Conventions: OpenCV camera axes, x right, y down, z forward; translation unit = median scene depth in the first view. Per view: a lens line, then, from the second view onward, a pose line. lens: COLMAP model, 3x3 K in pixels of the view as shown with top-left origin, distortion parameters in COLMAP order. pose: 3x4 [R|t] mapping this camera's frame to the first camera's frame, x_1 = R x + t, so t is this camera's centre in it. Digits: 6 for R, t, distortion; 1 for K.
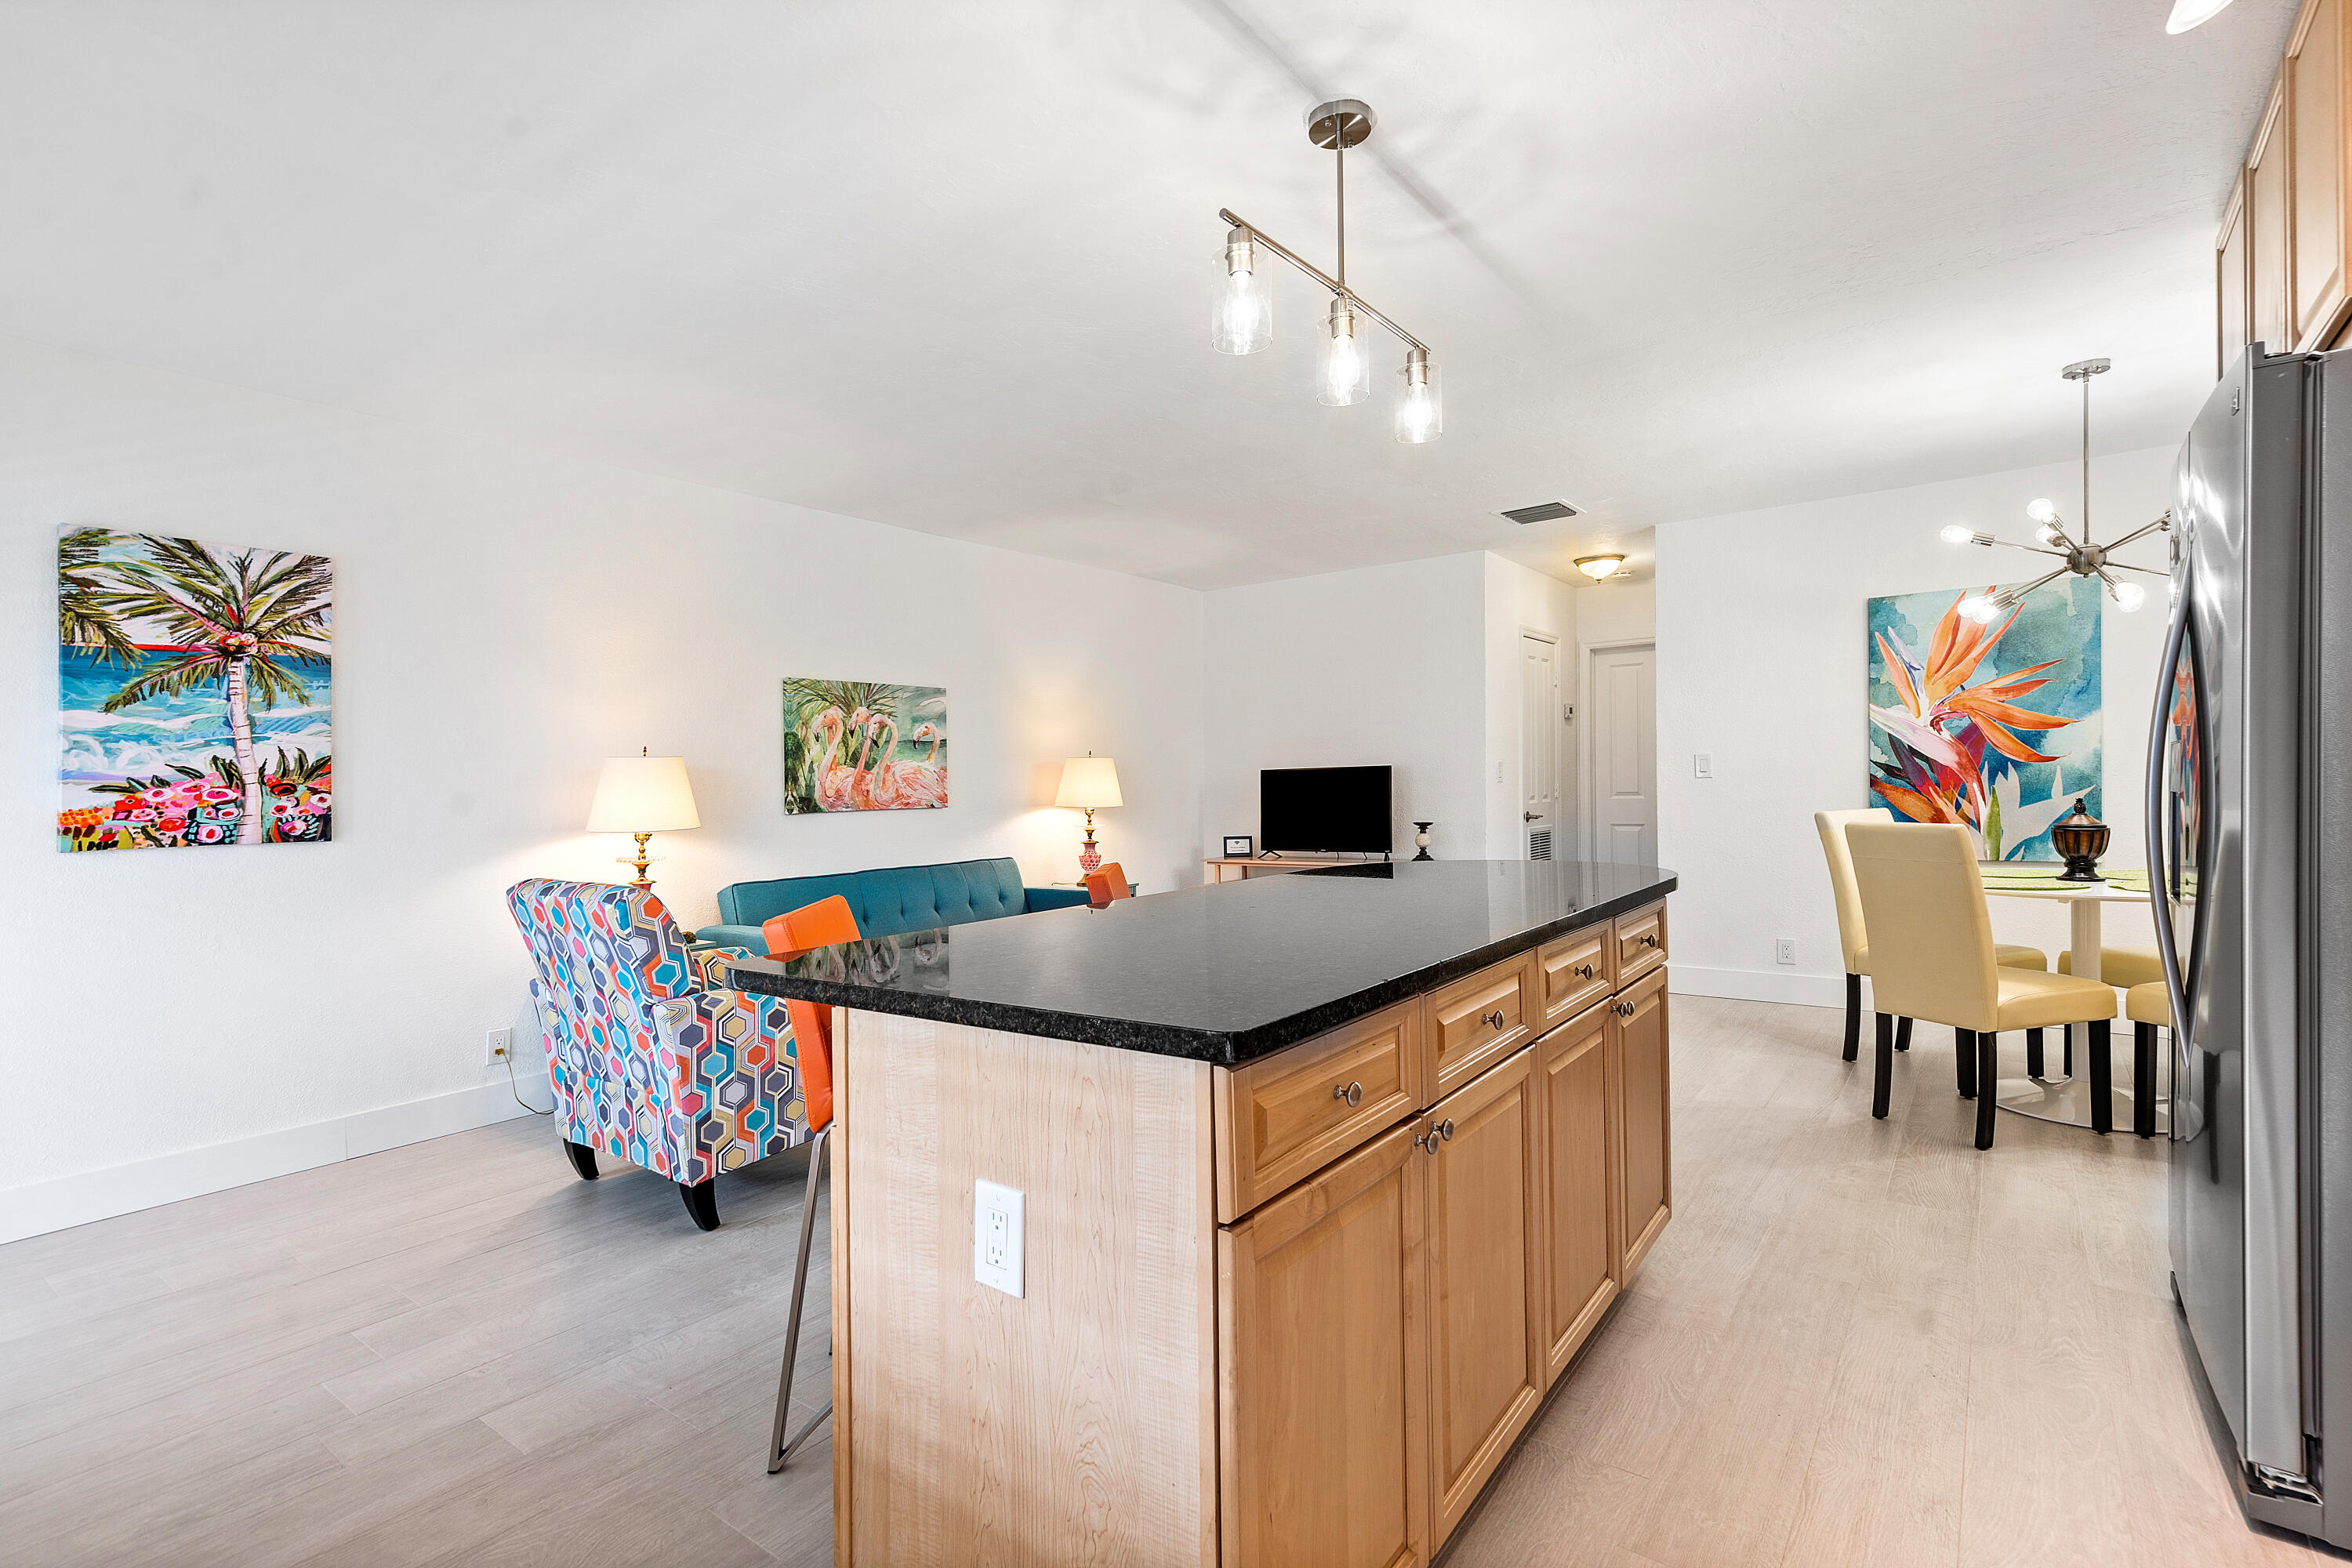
lens RADIAL K [[1086.2, 0, 1235.2], [0, 1086.2, 742.0], [0, 0, 1]] dist [0.009858, 0.000091]
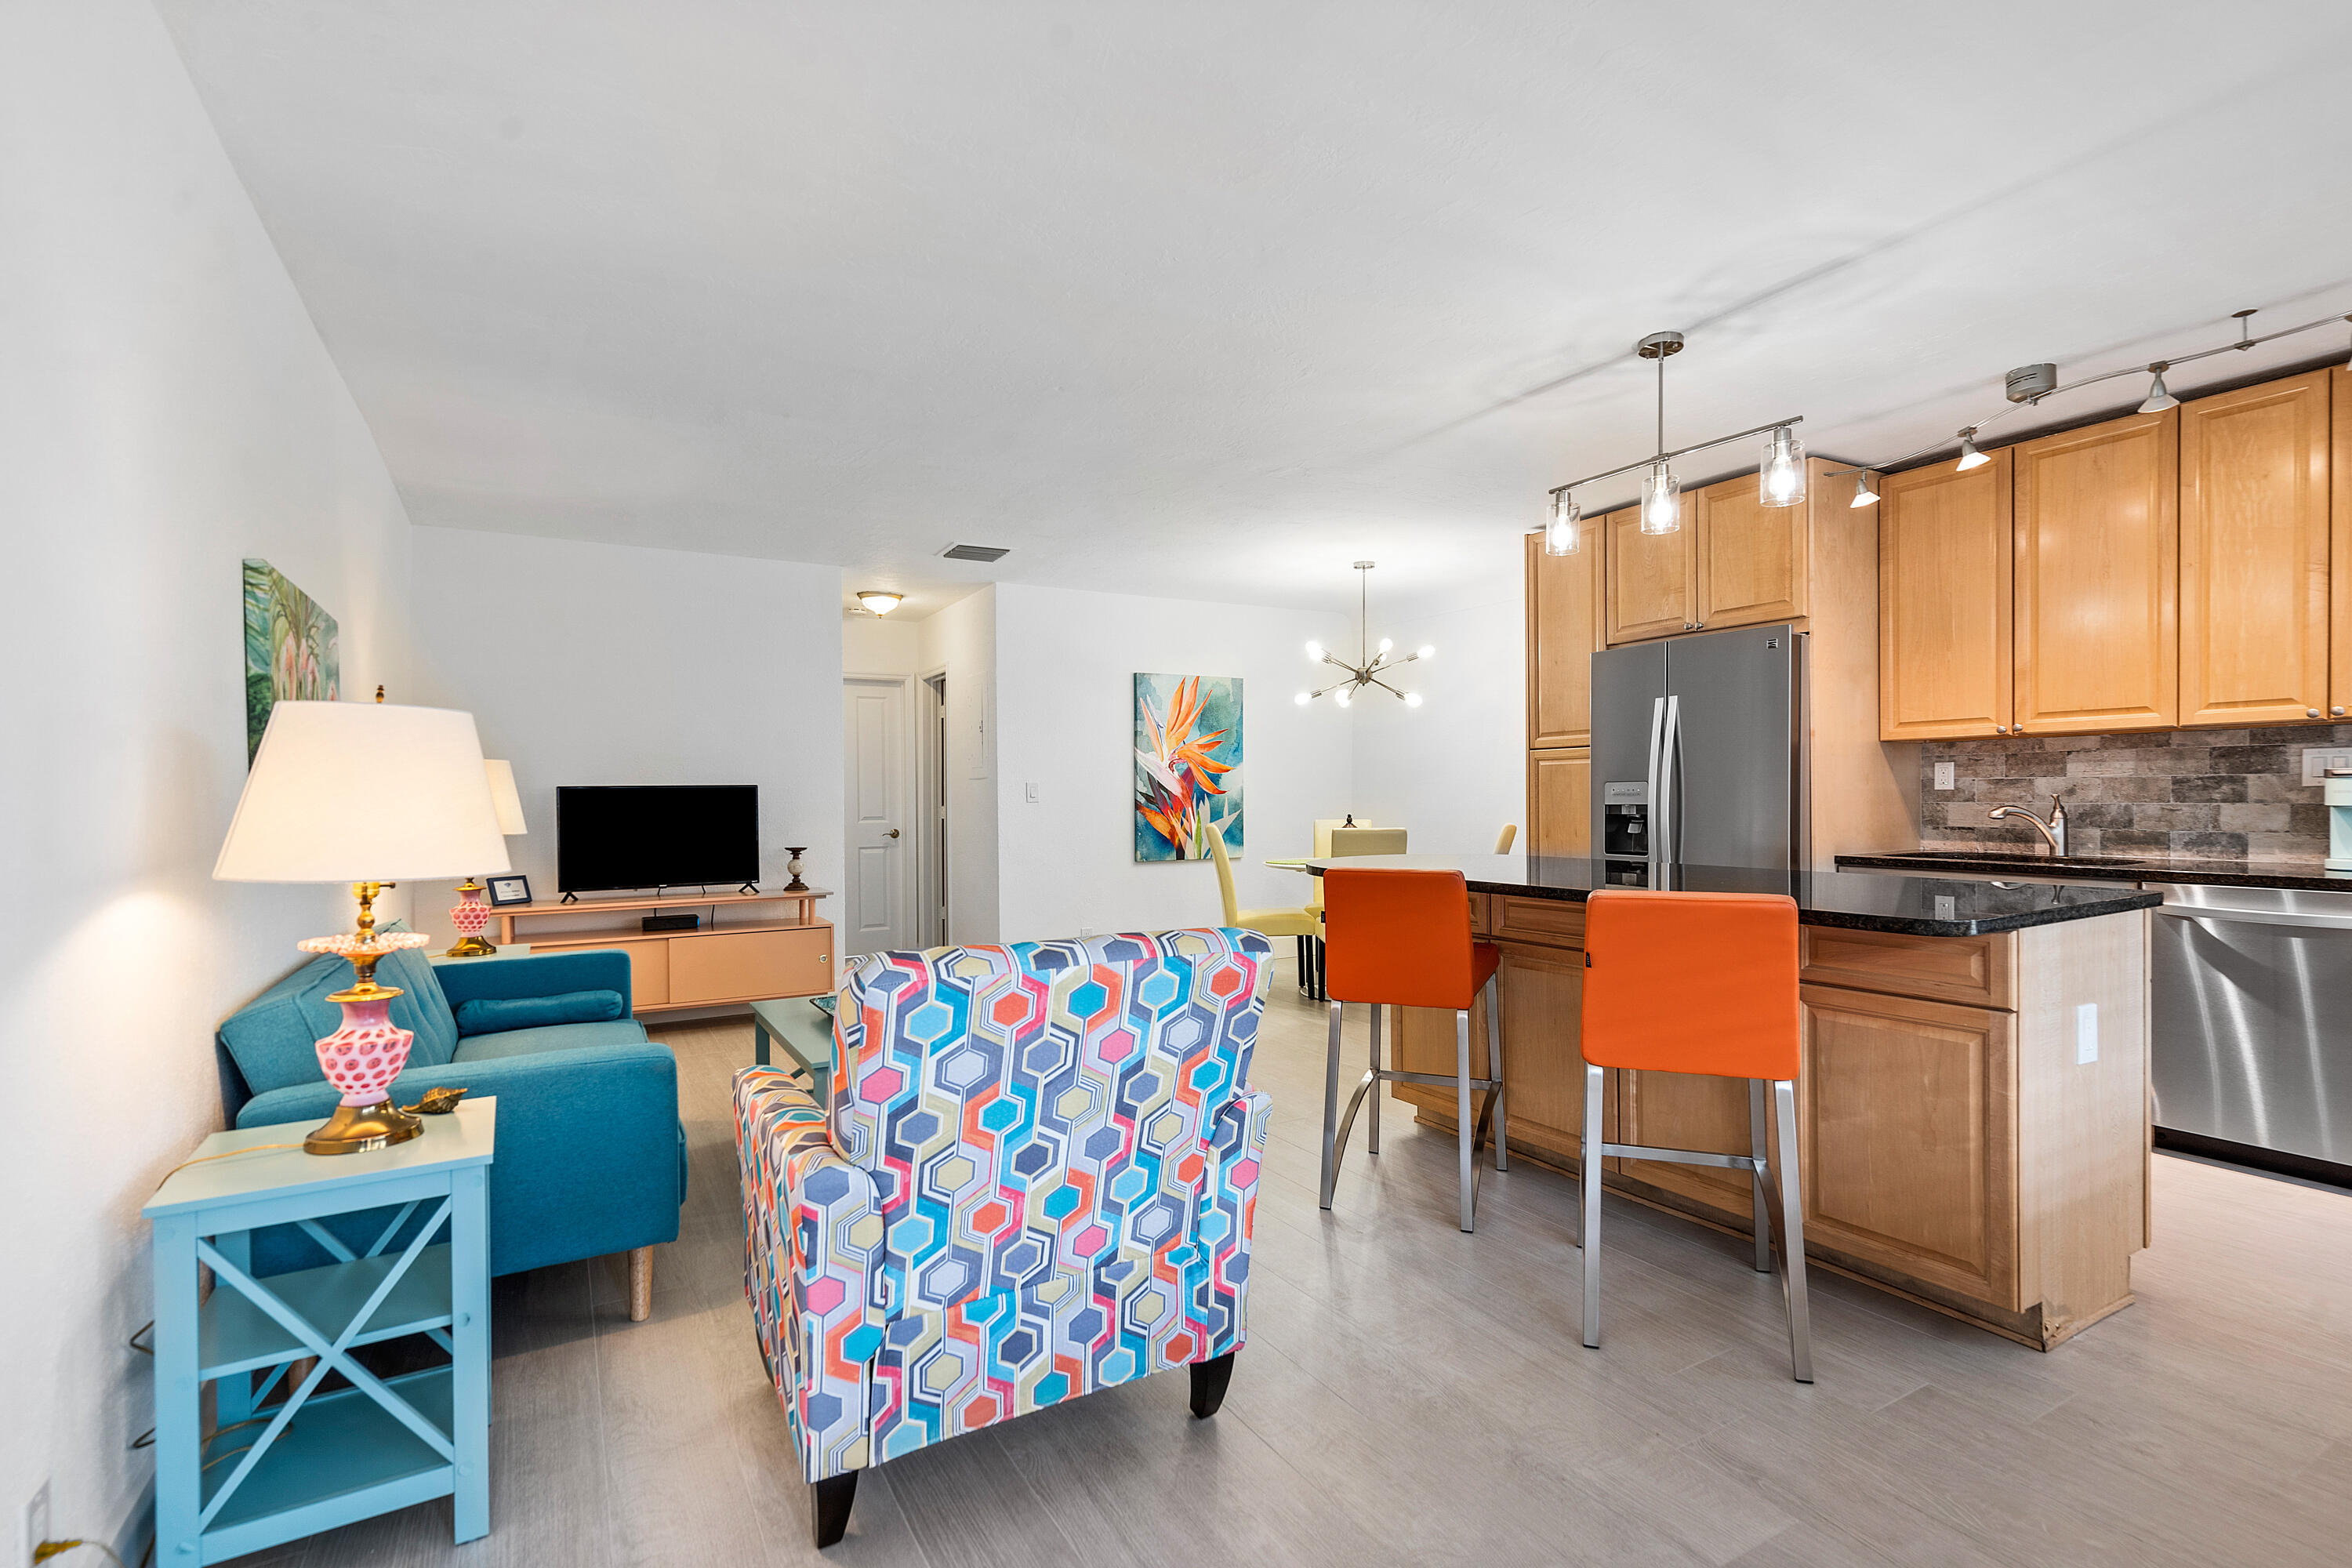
lens RADIAL K [[1048.5, 0, 1173.3], [0, 1048.5, 801.5], [0, 0, 1]] dist [0.013428, -0.000251]
pose [[0.420467, 0.015537, 0.907175, -0.627031], [-0.032917, 0.999456, -0.001860, 0.033030], [-0.906710, -0.029080, 0.420750, 0.422482]]
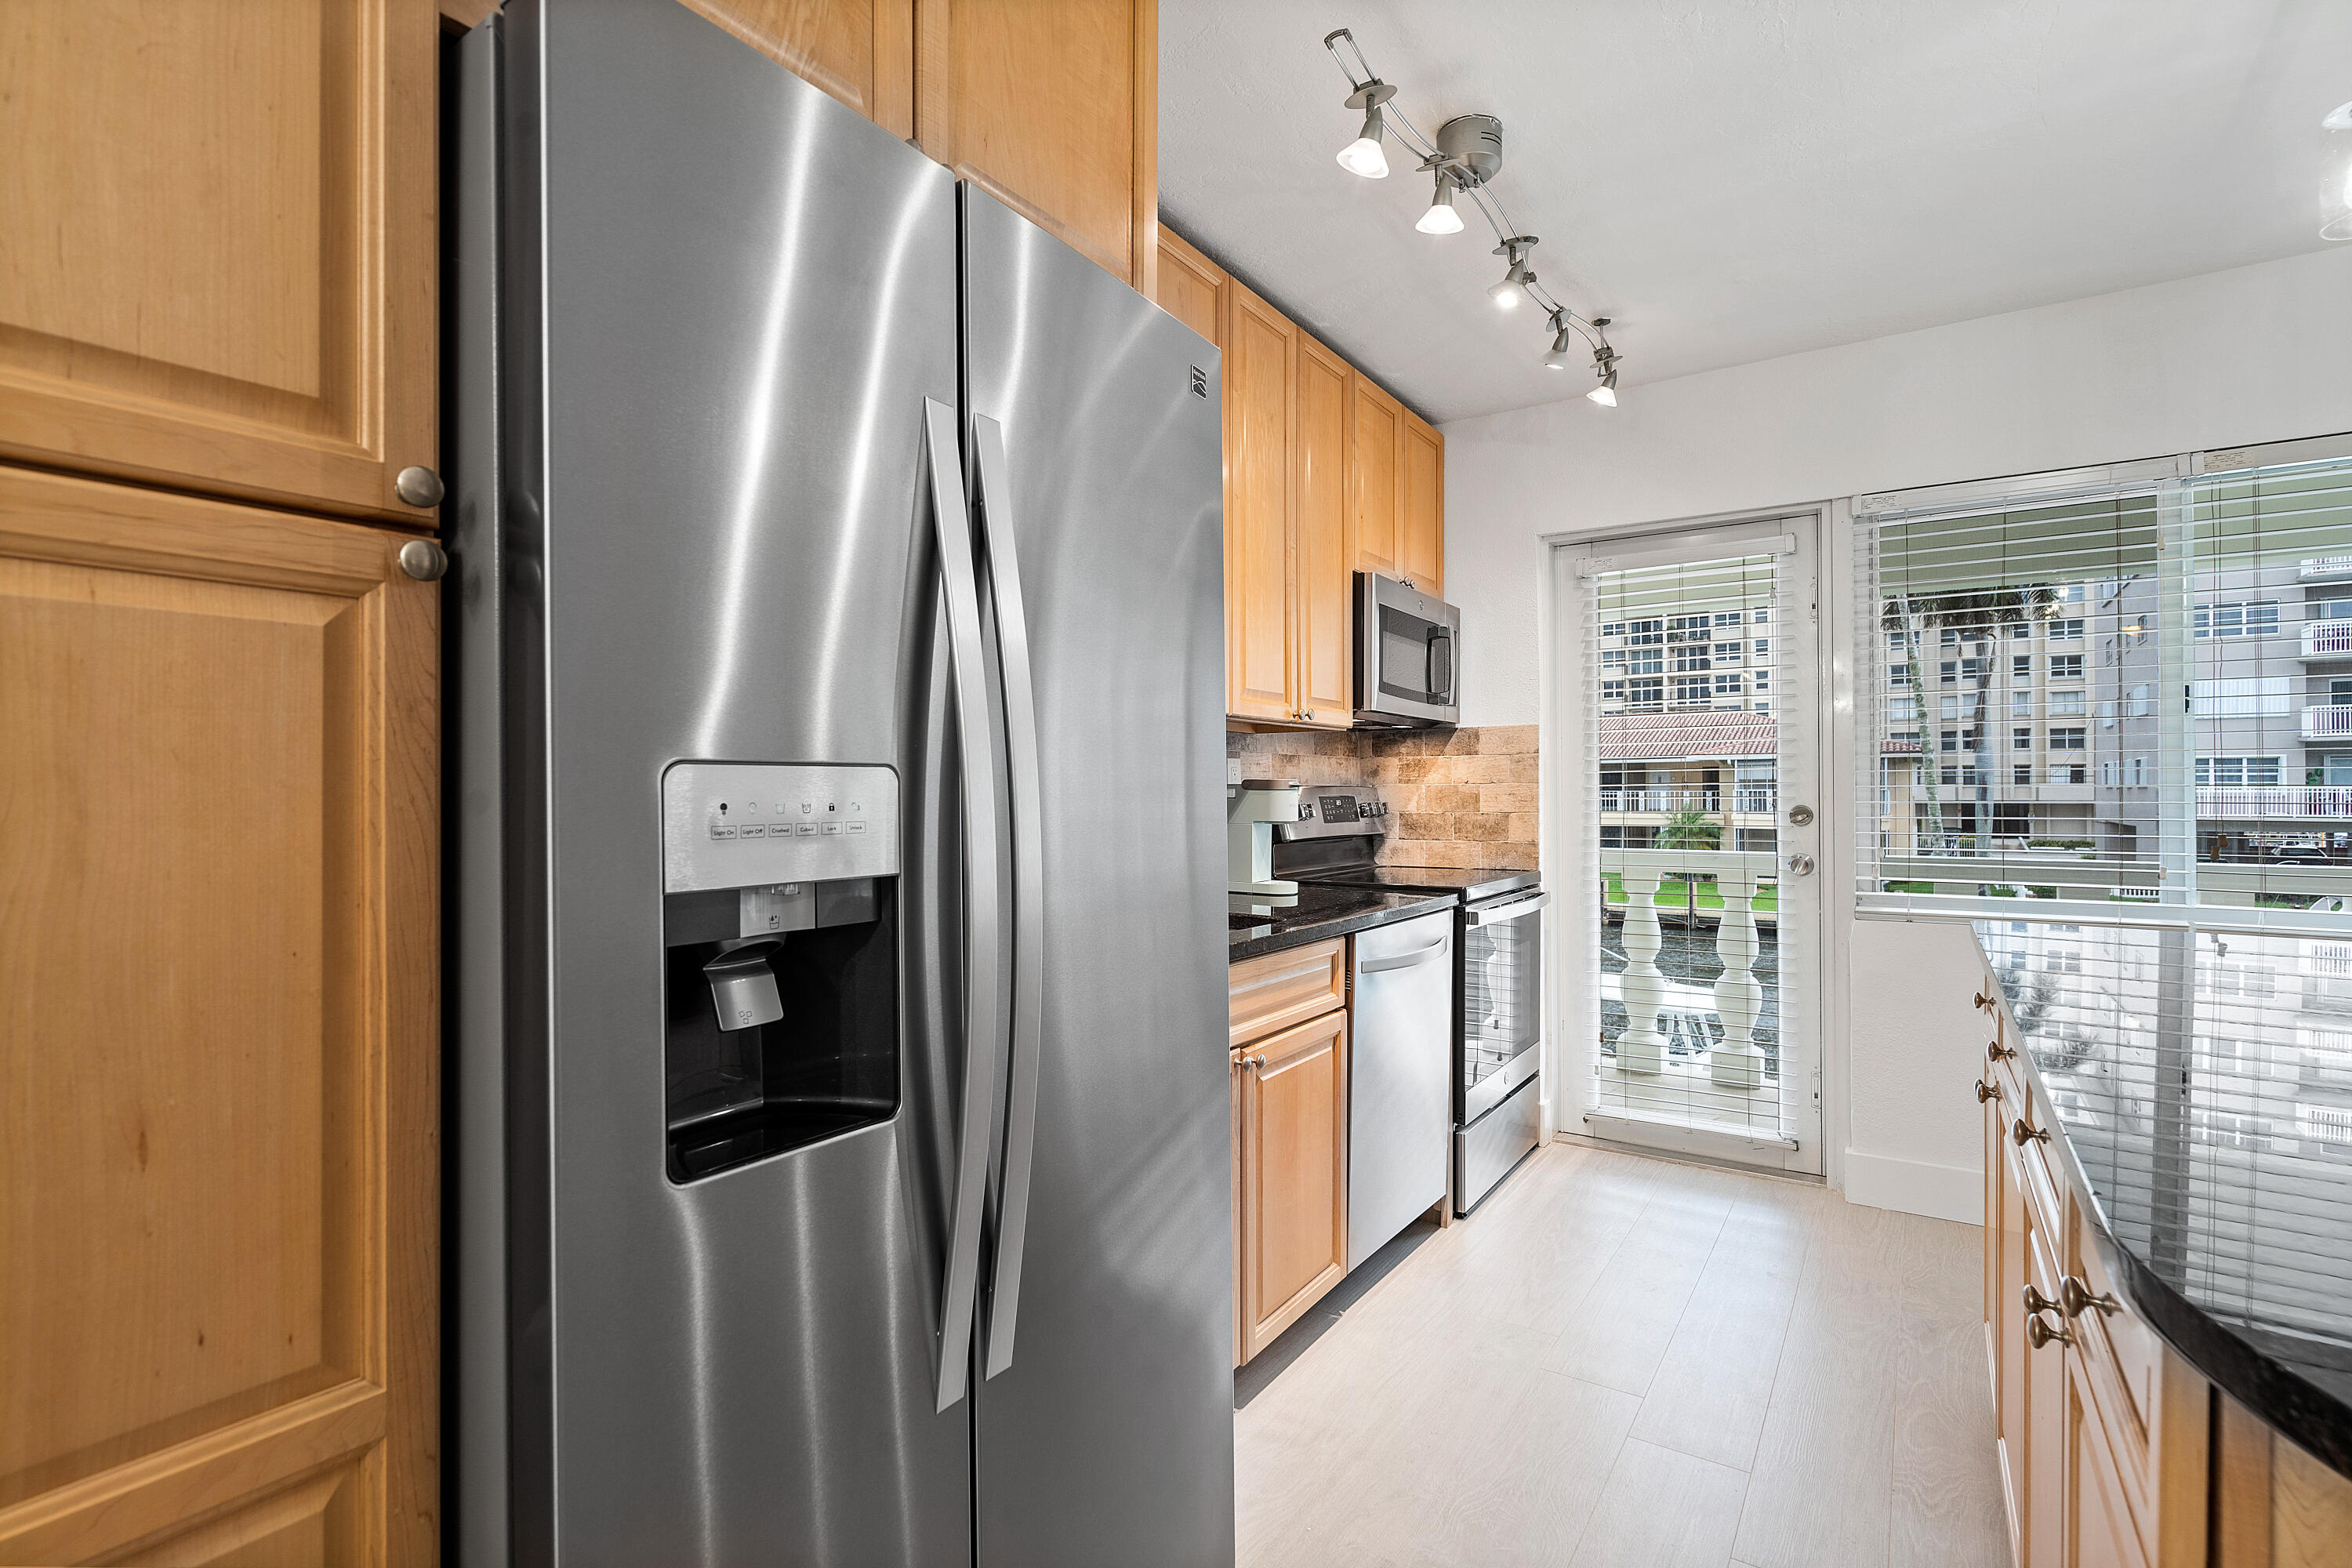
lens RADIAL K [[1121.1, 0, 1221.7], [0, 1121.1, 778.6], [0, 0, 1]] dist [0.001228, -0.000305]
pose [[-0.998211, 0.027778, -0.052939, 0.313854], [0.030124, 0.998575, -0.044049, 0.013763], [0.051640, -0.045565, -0.997626, 0.646657]]
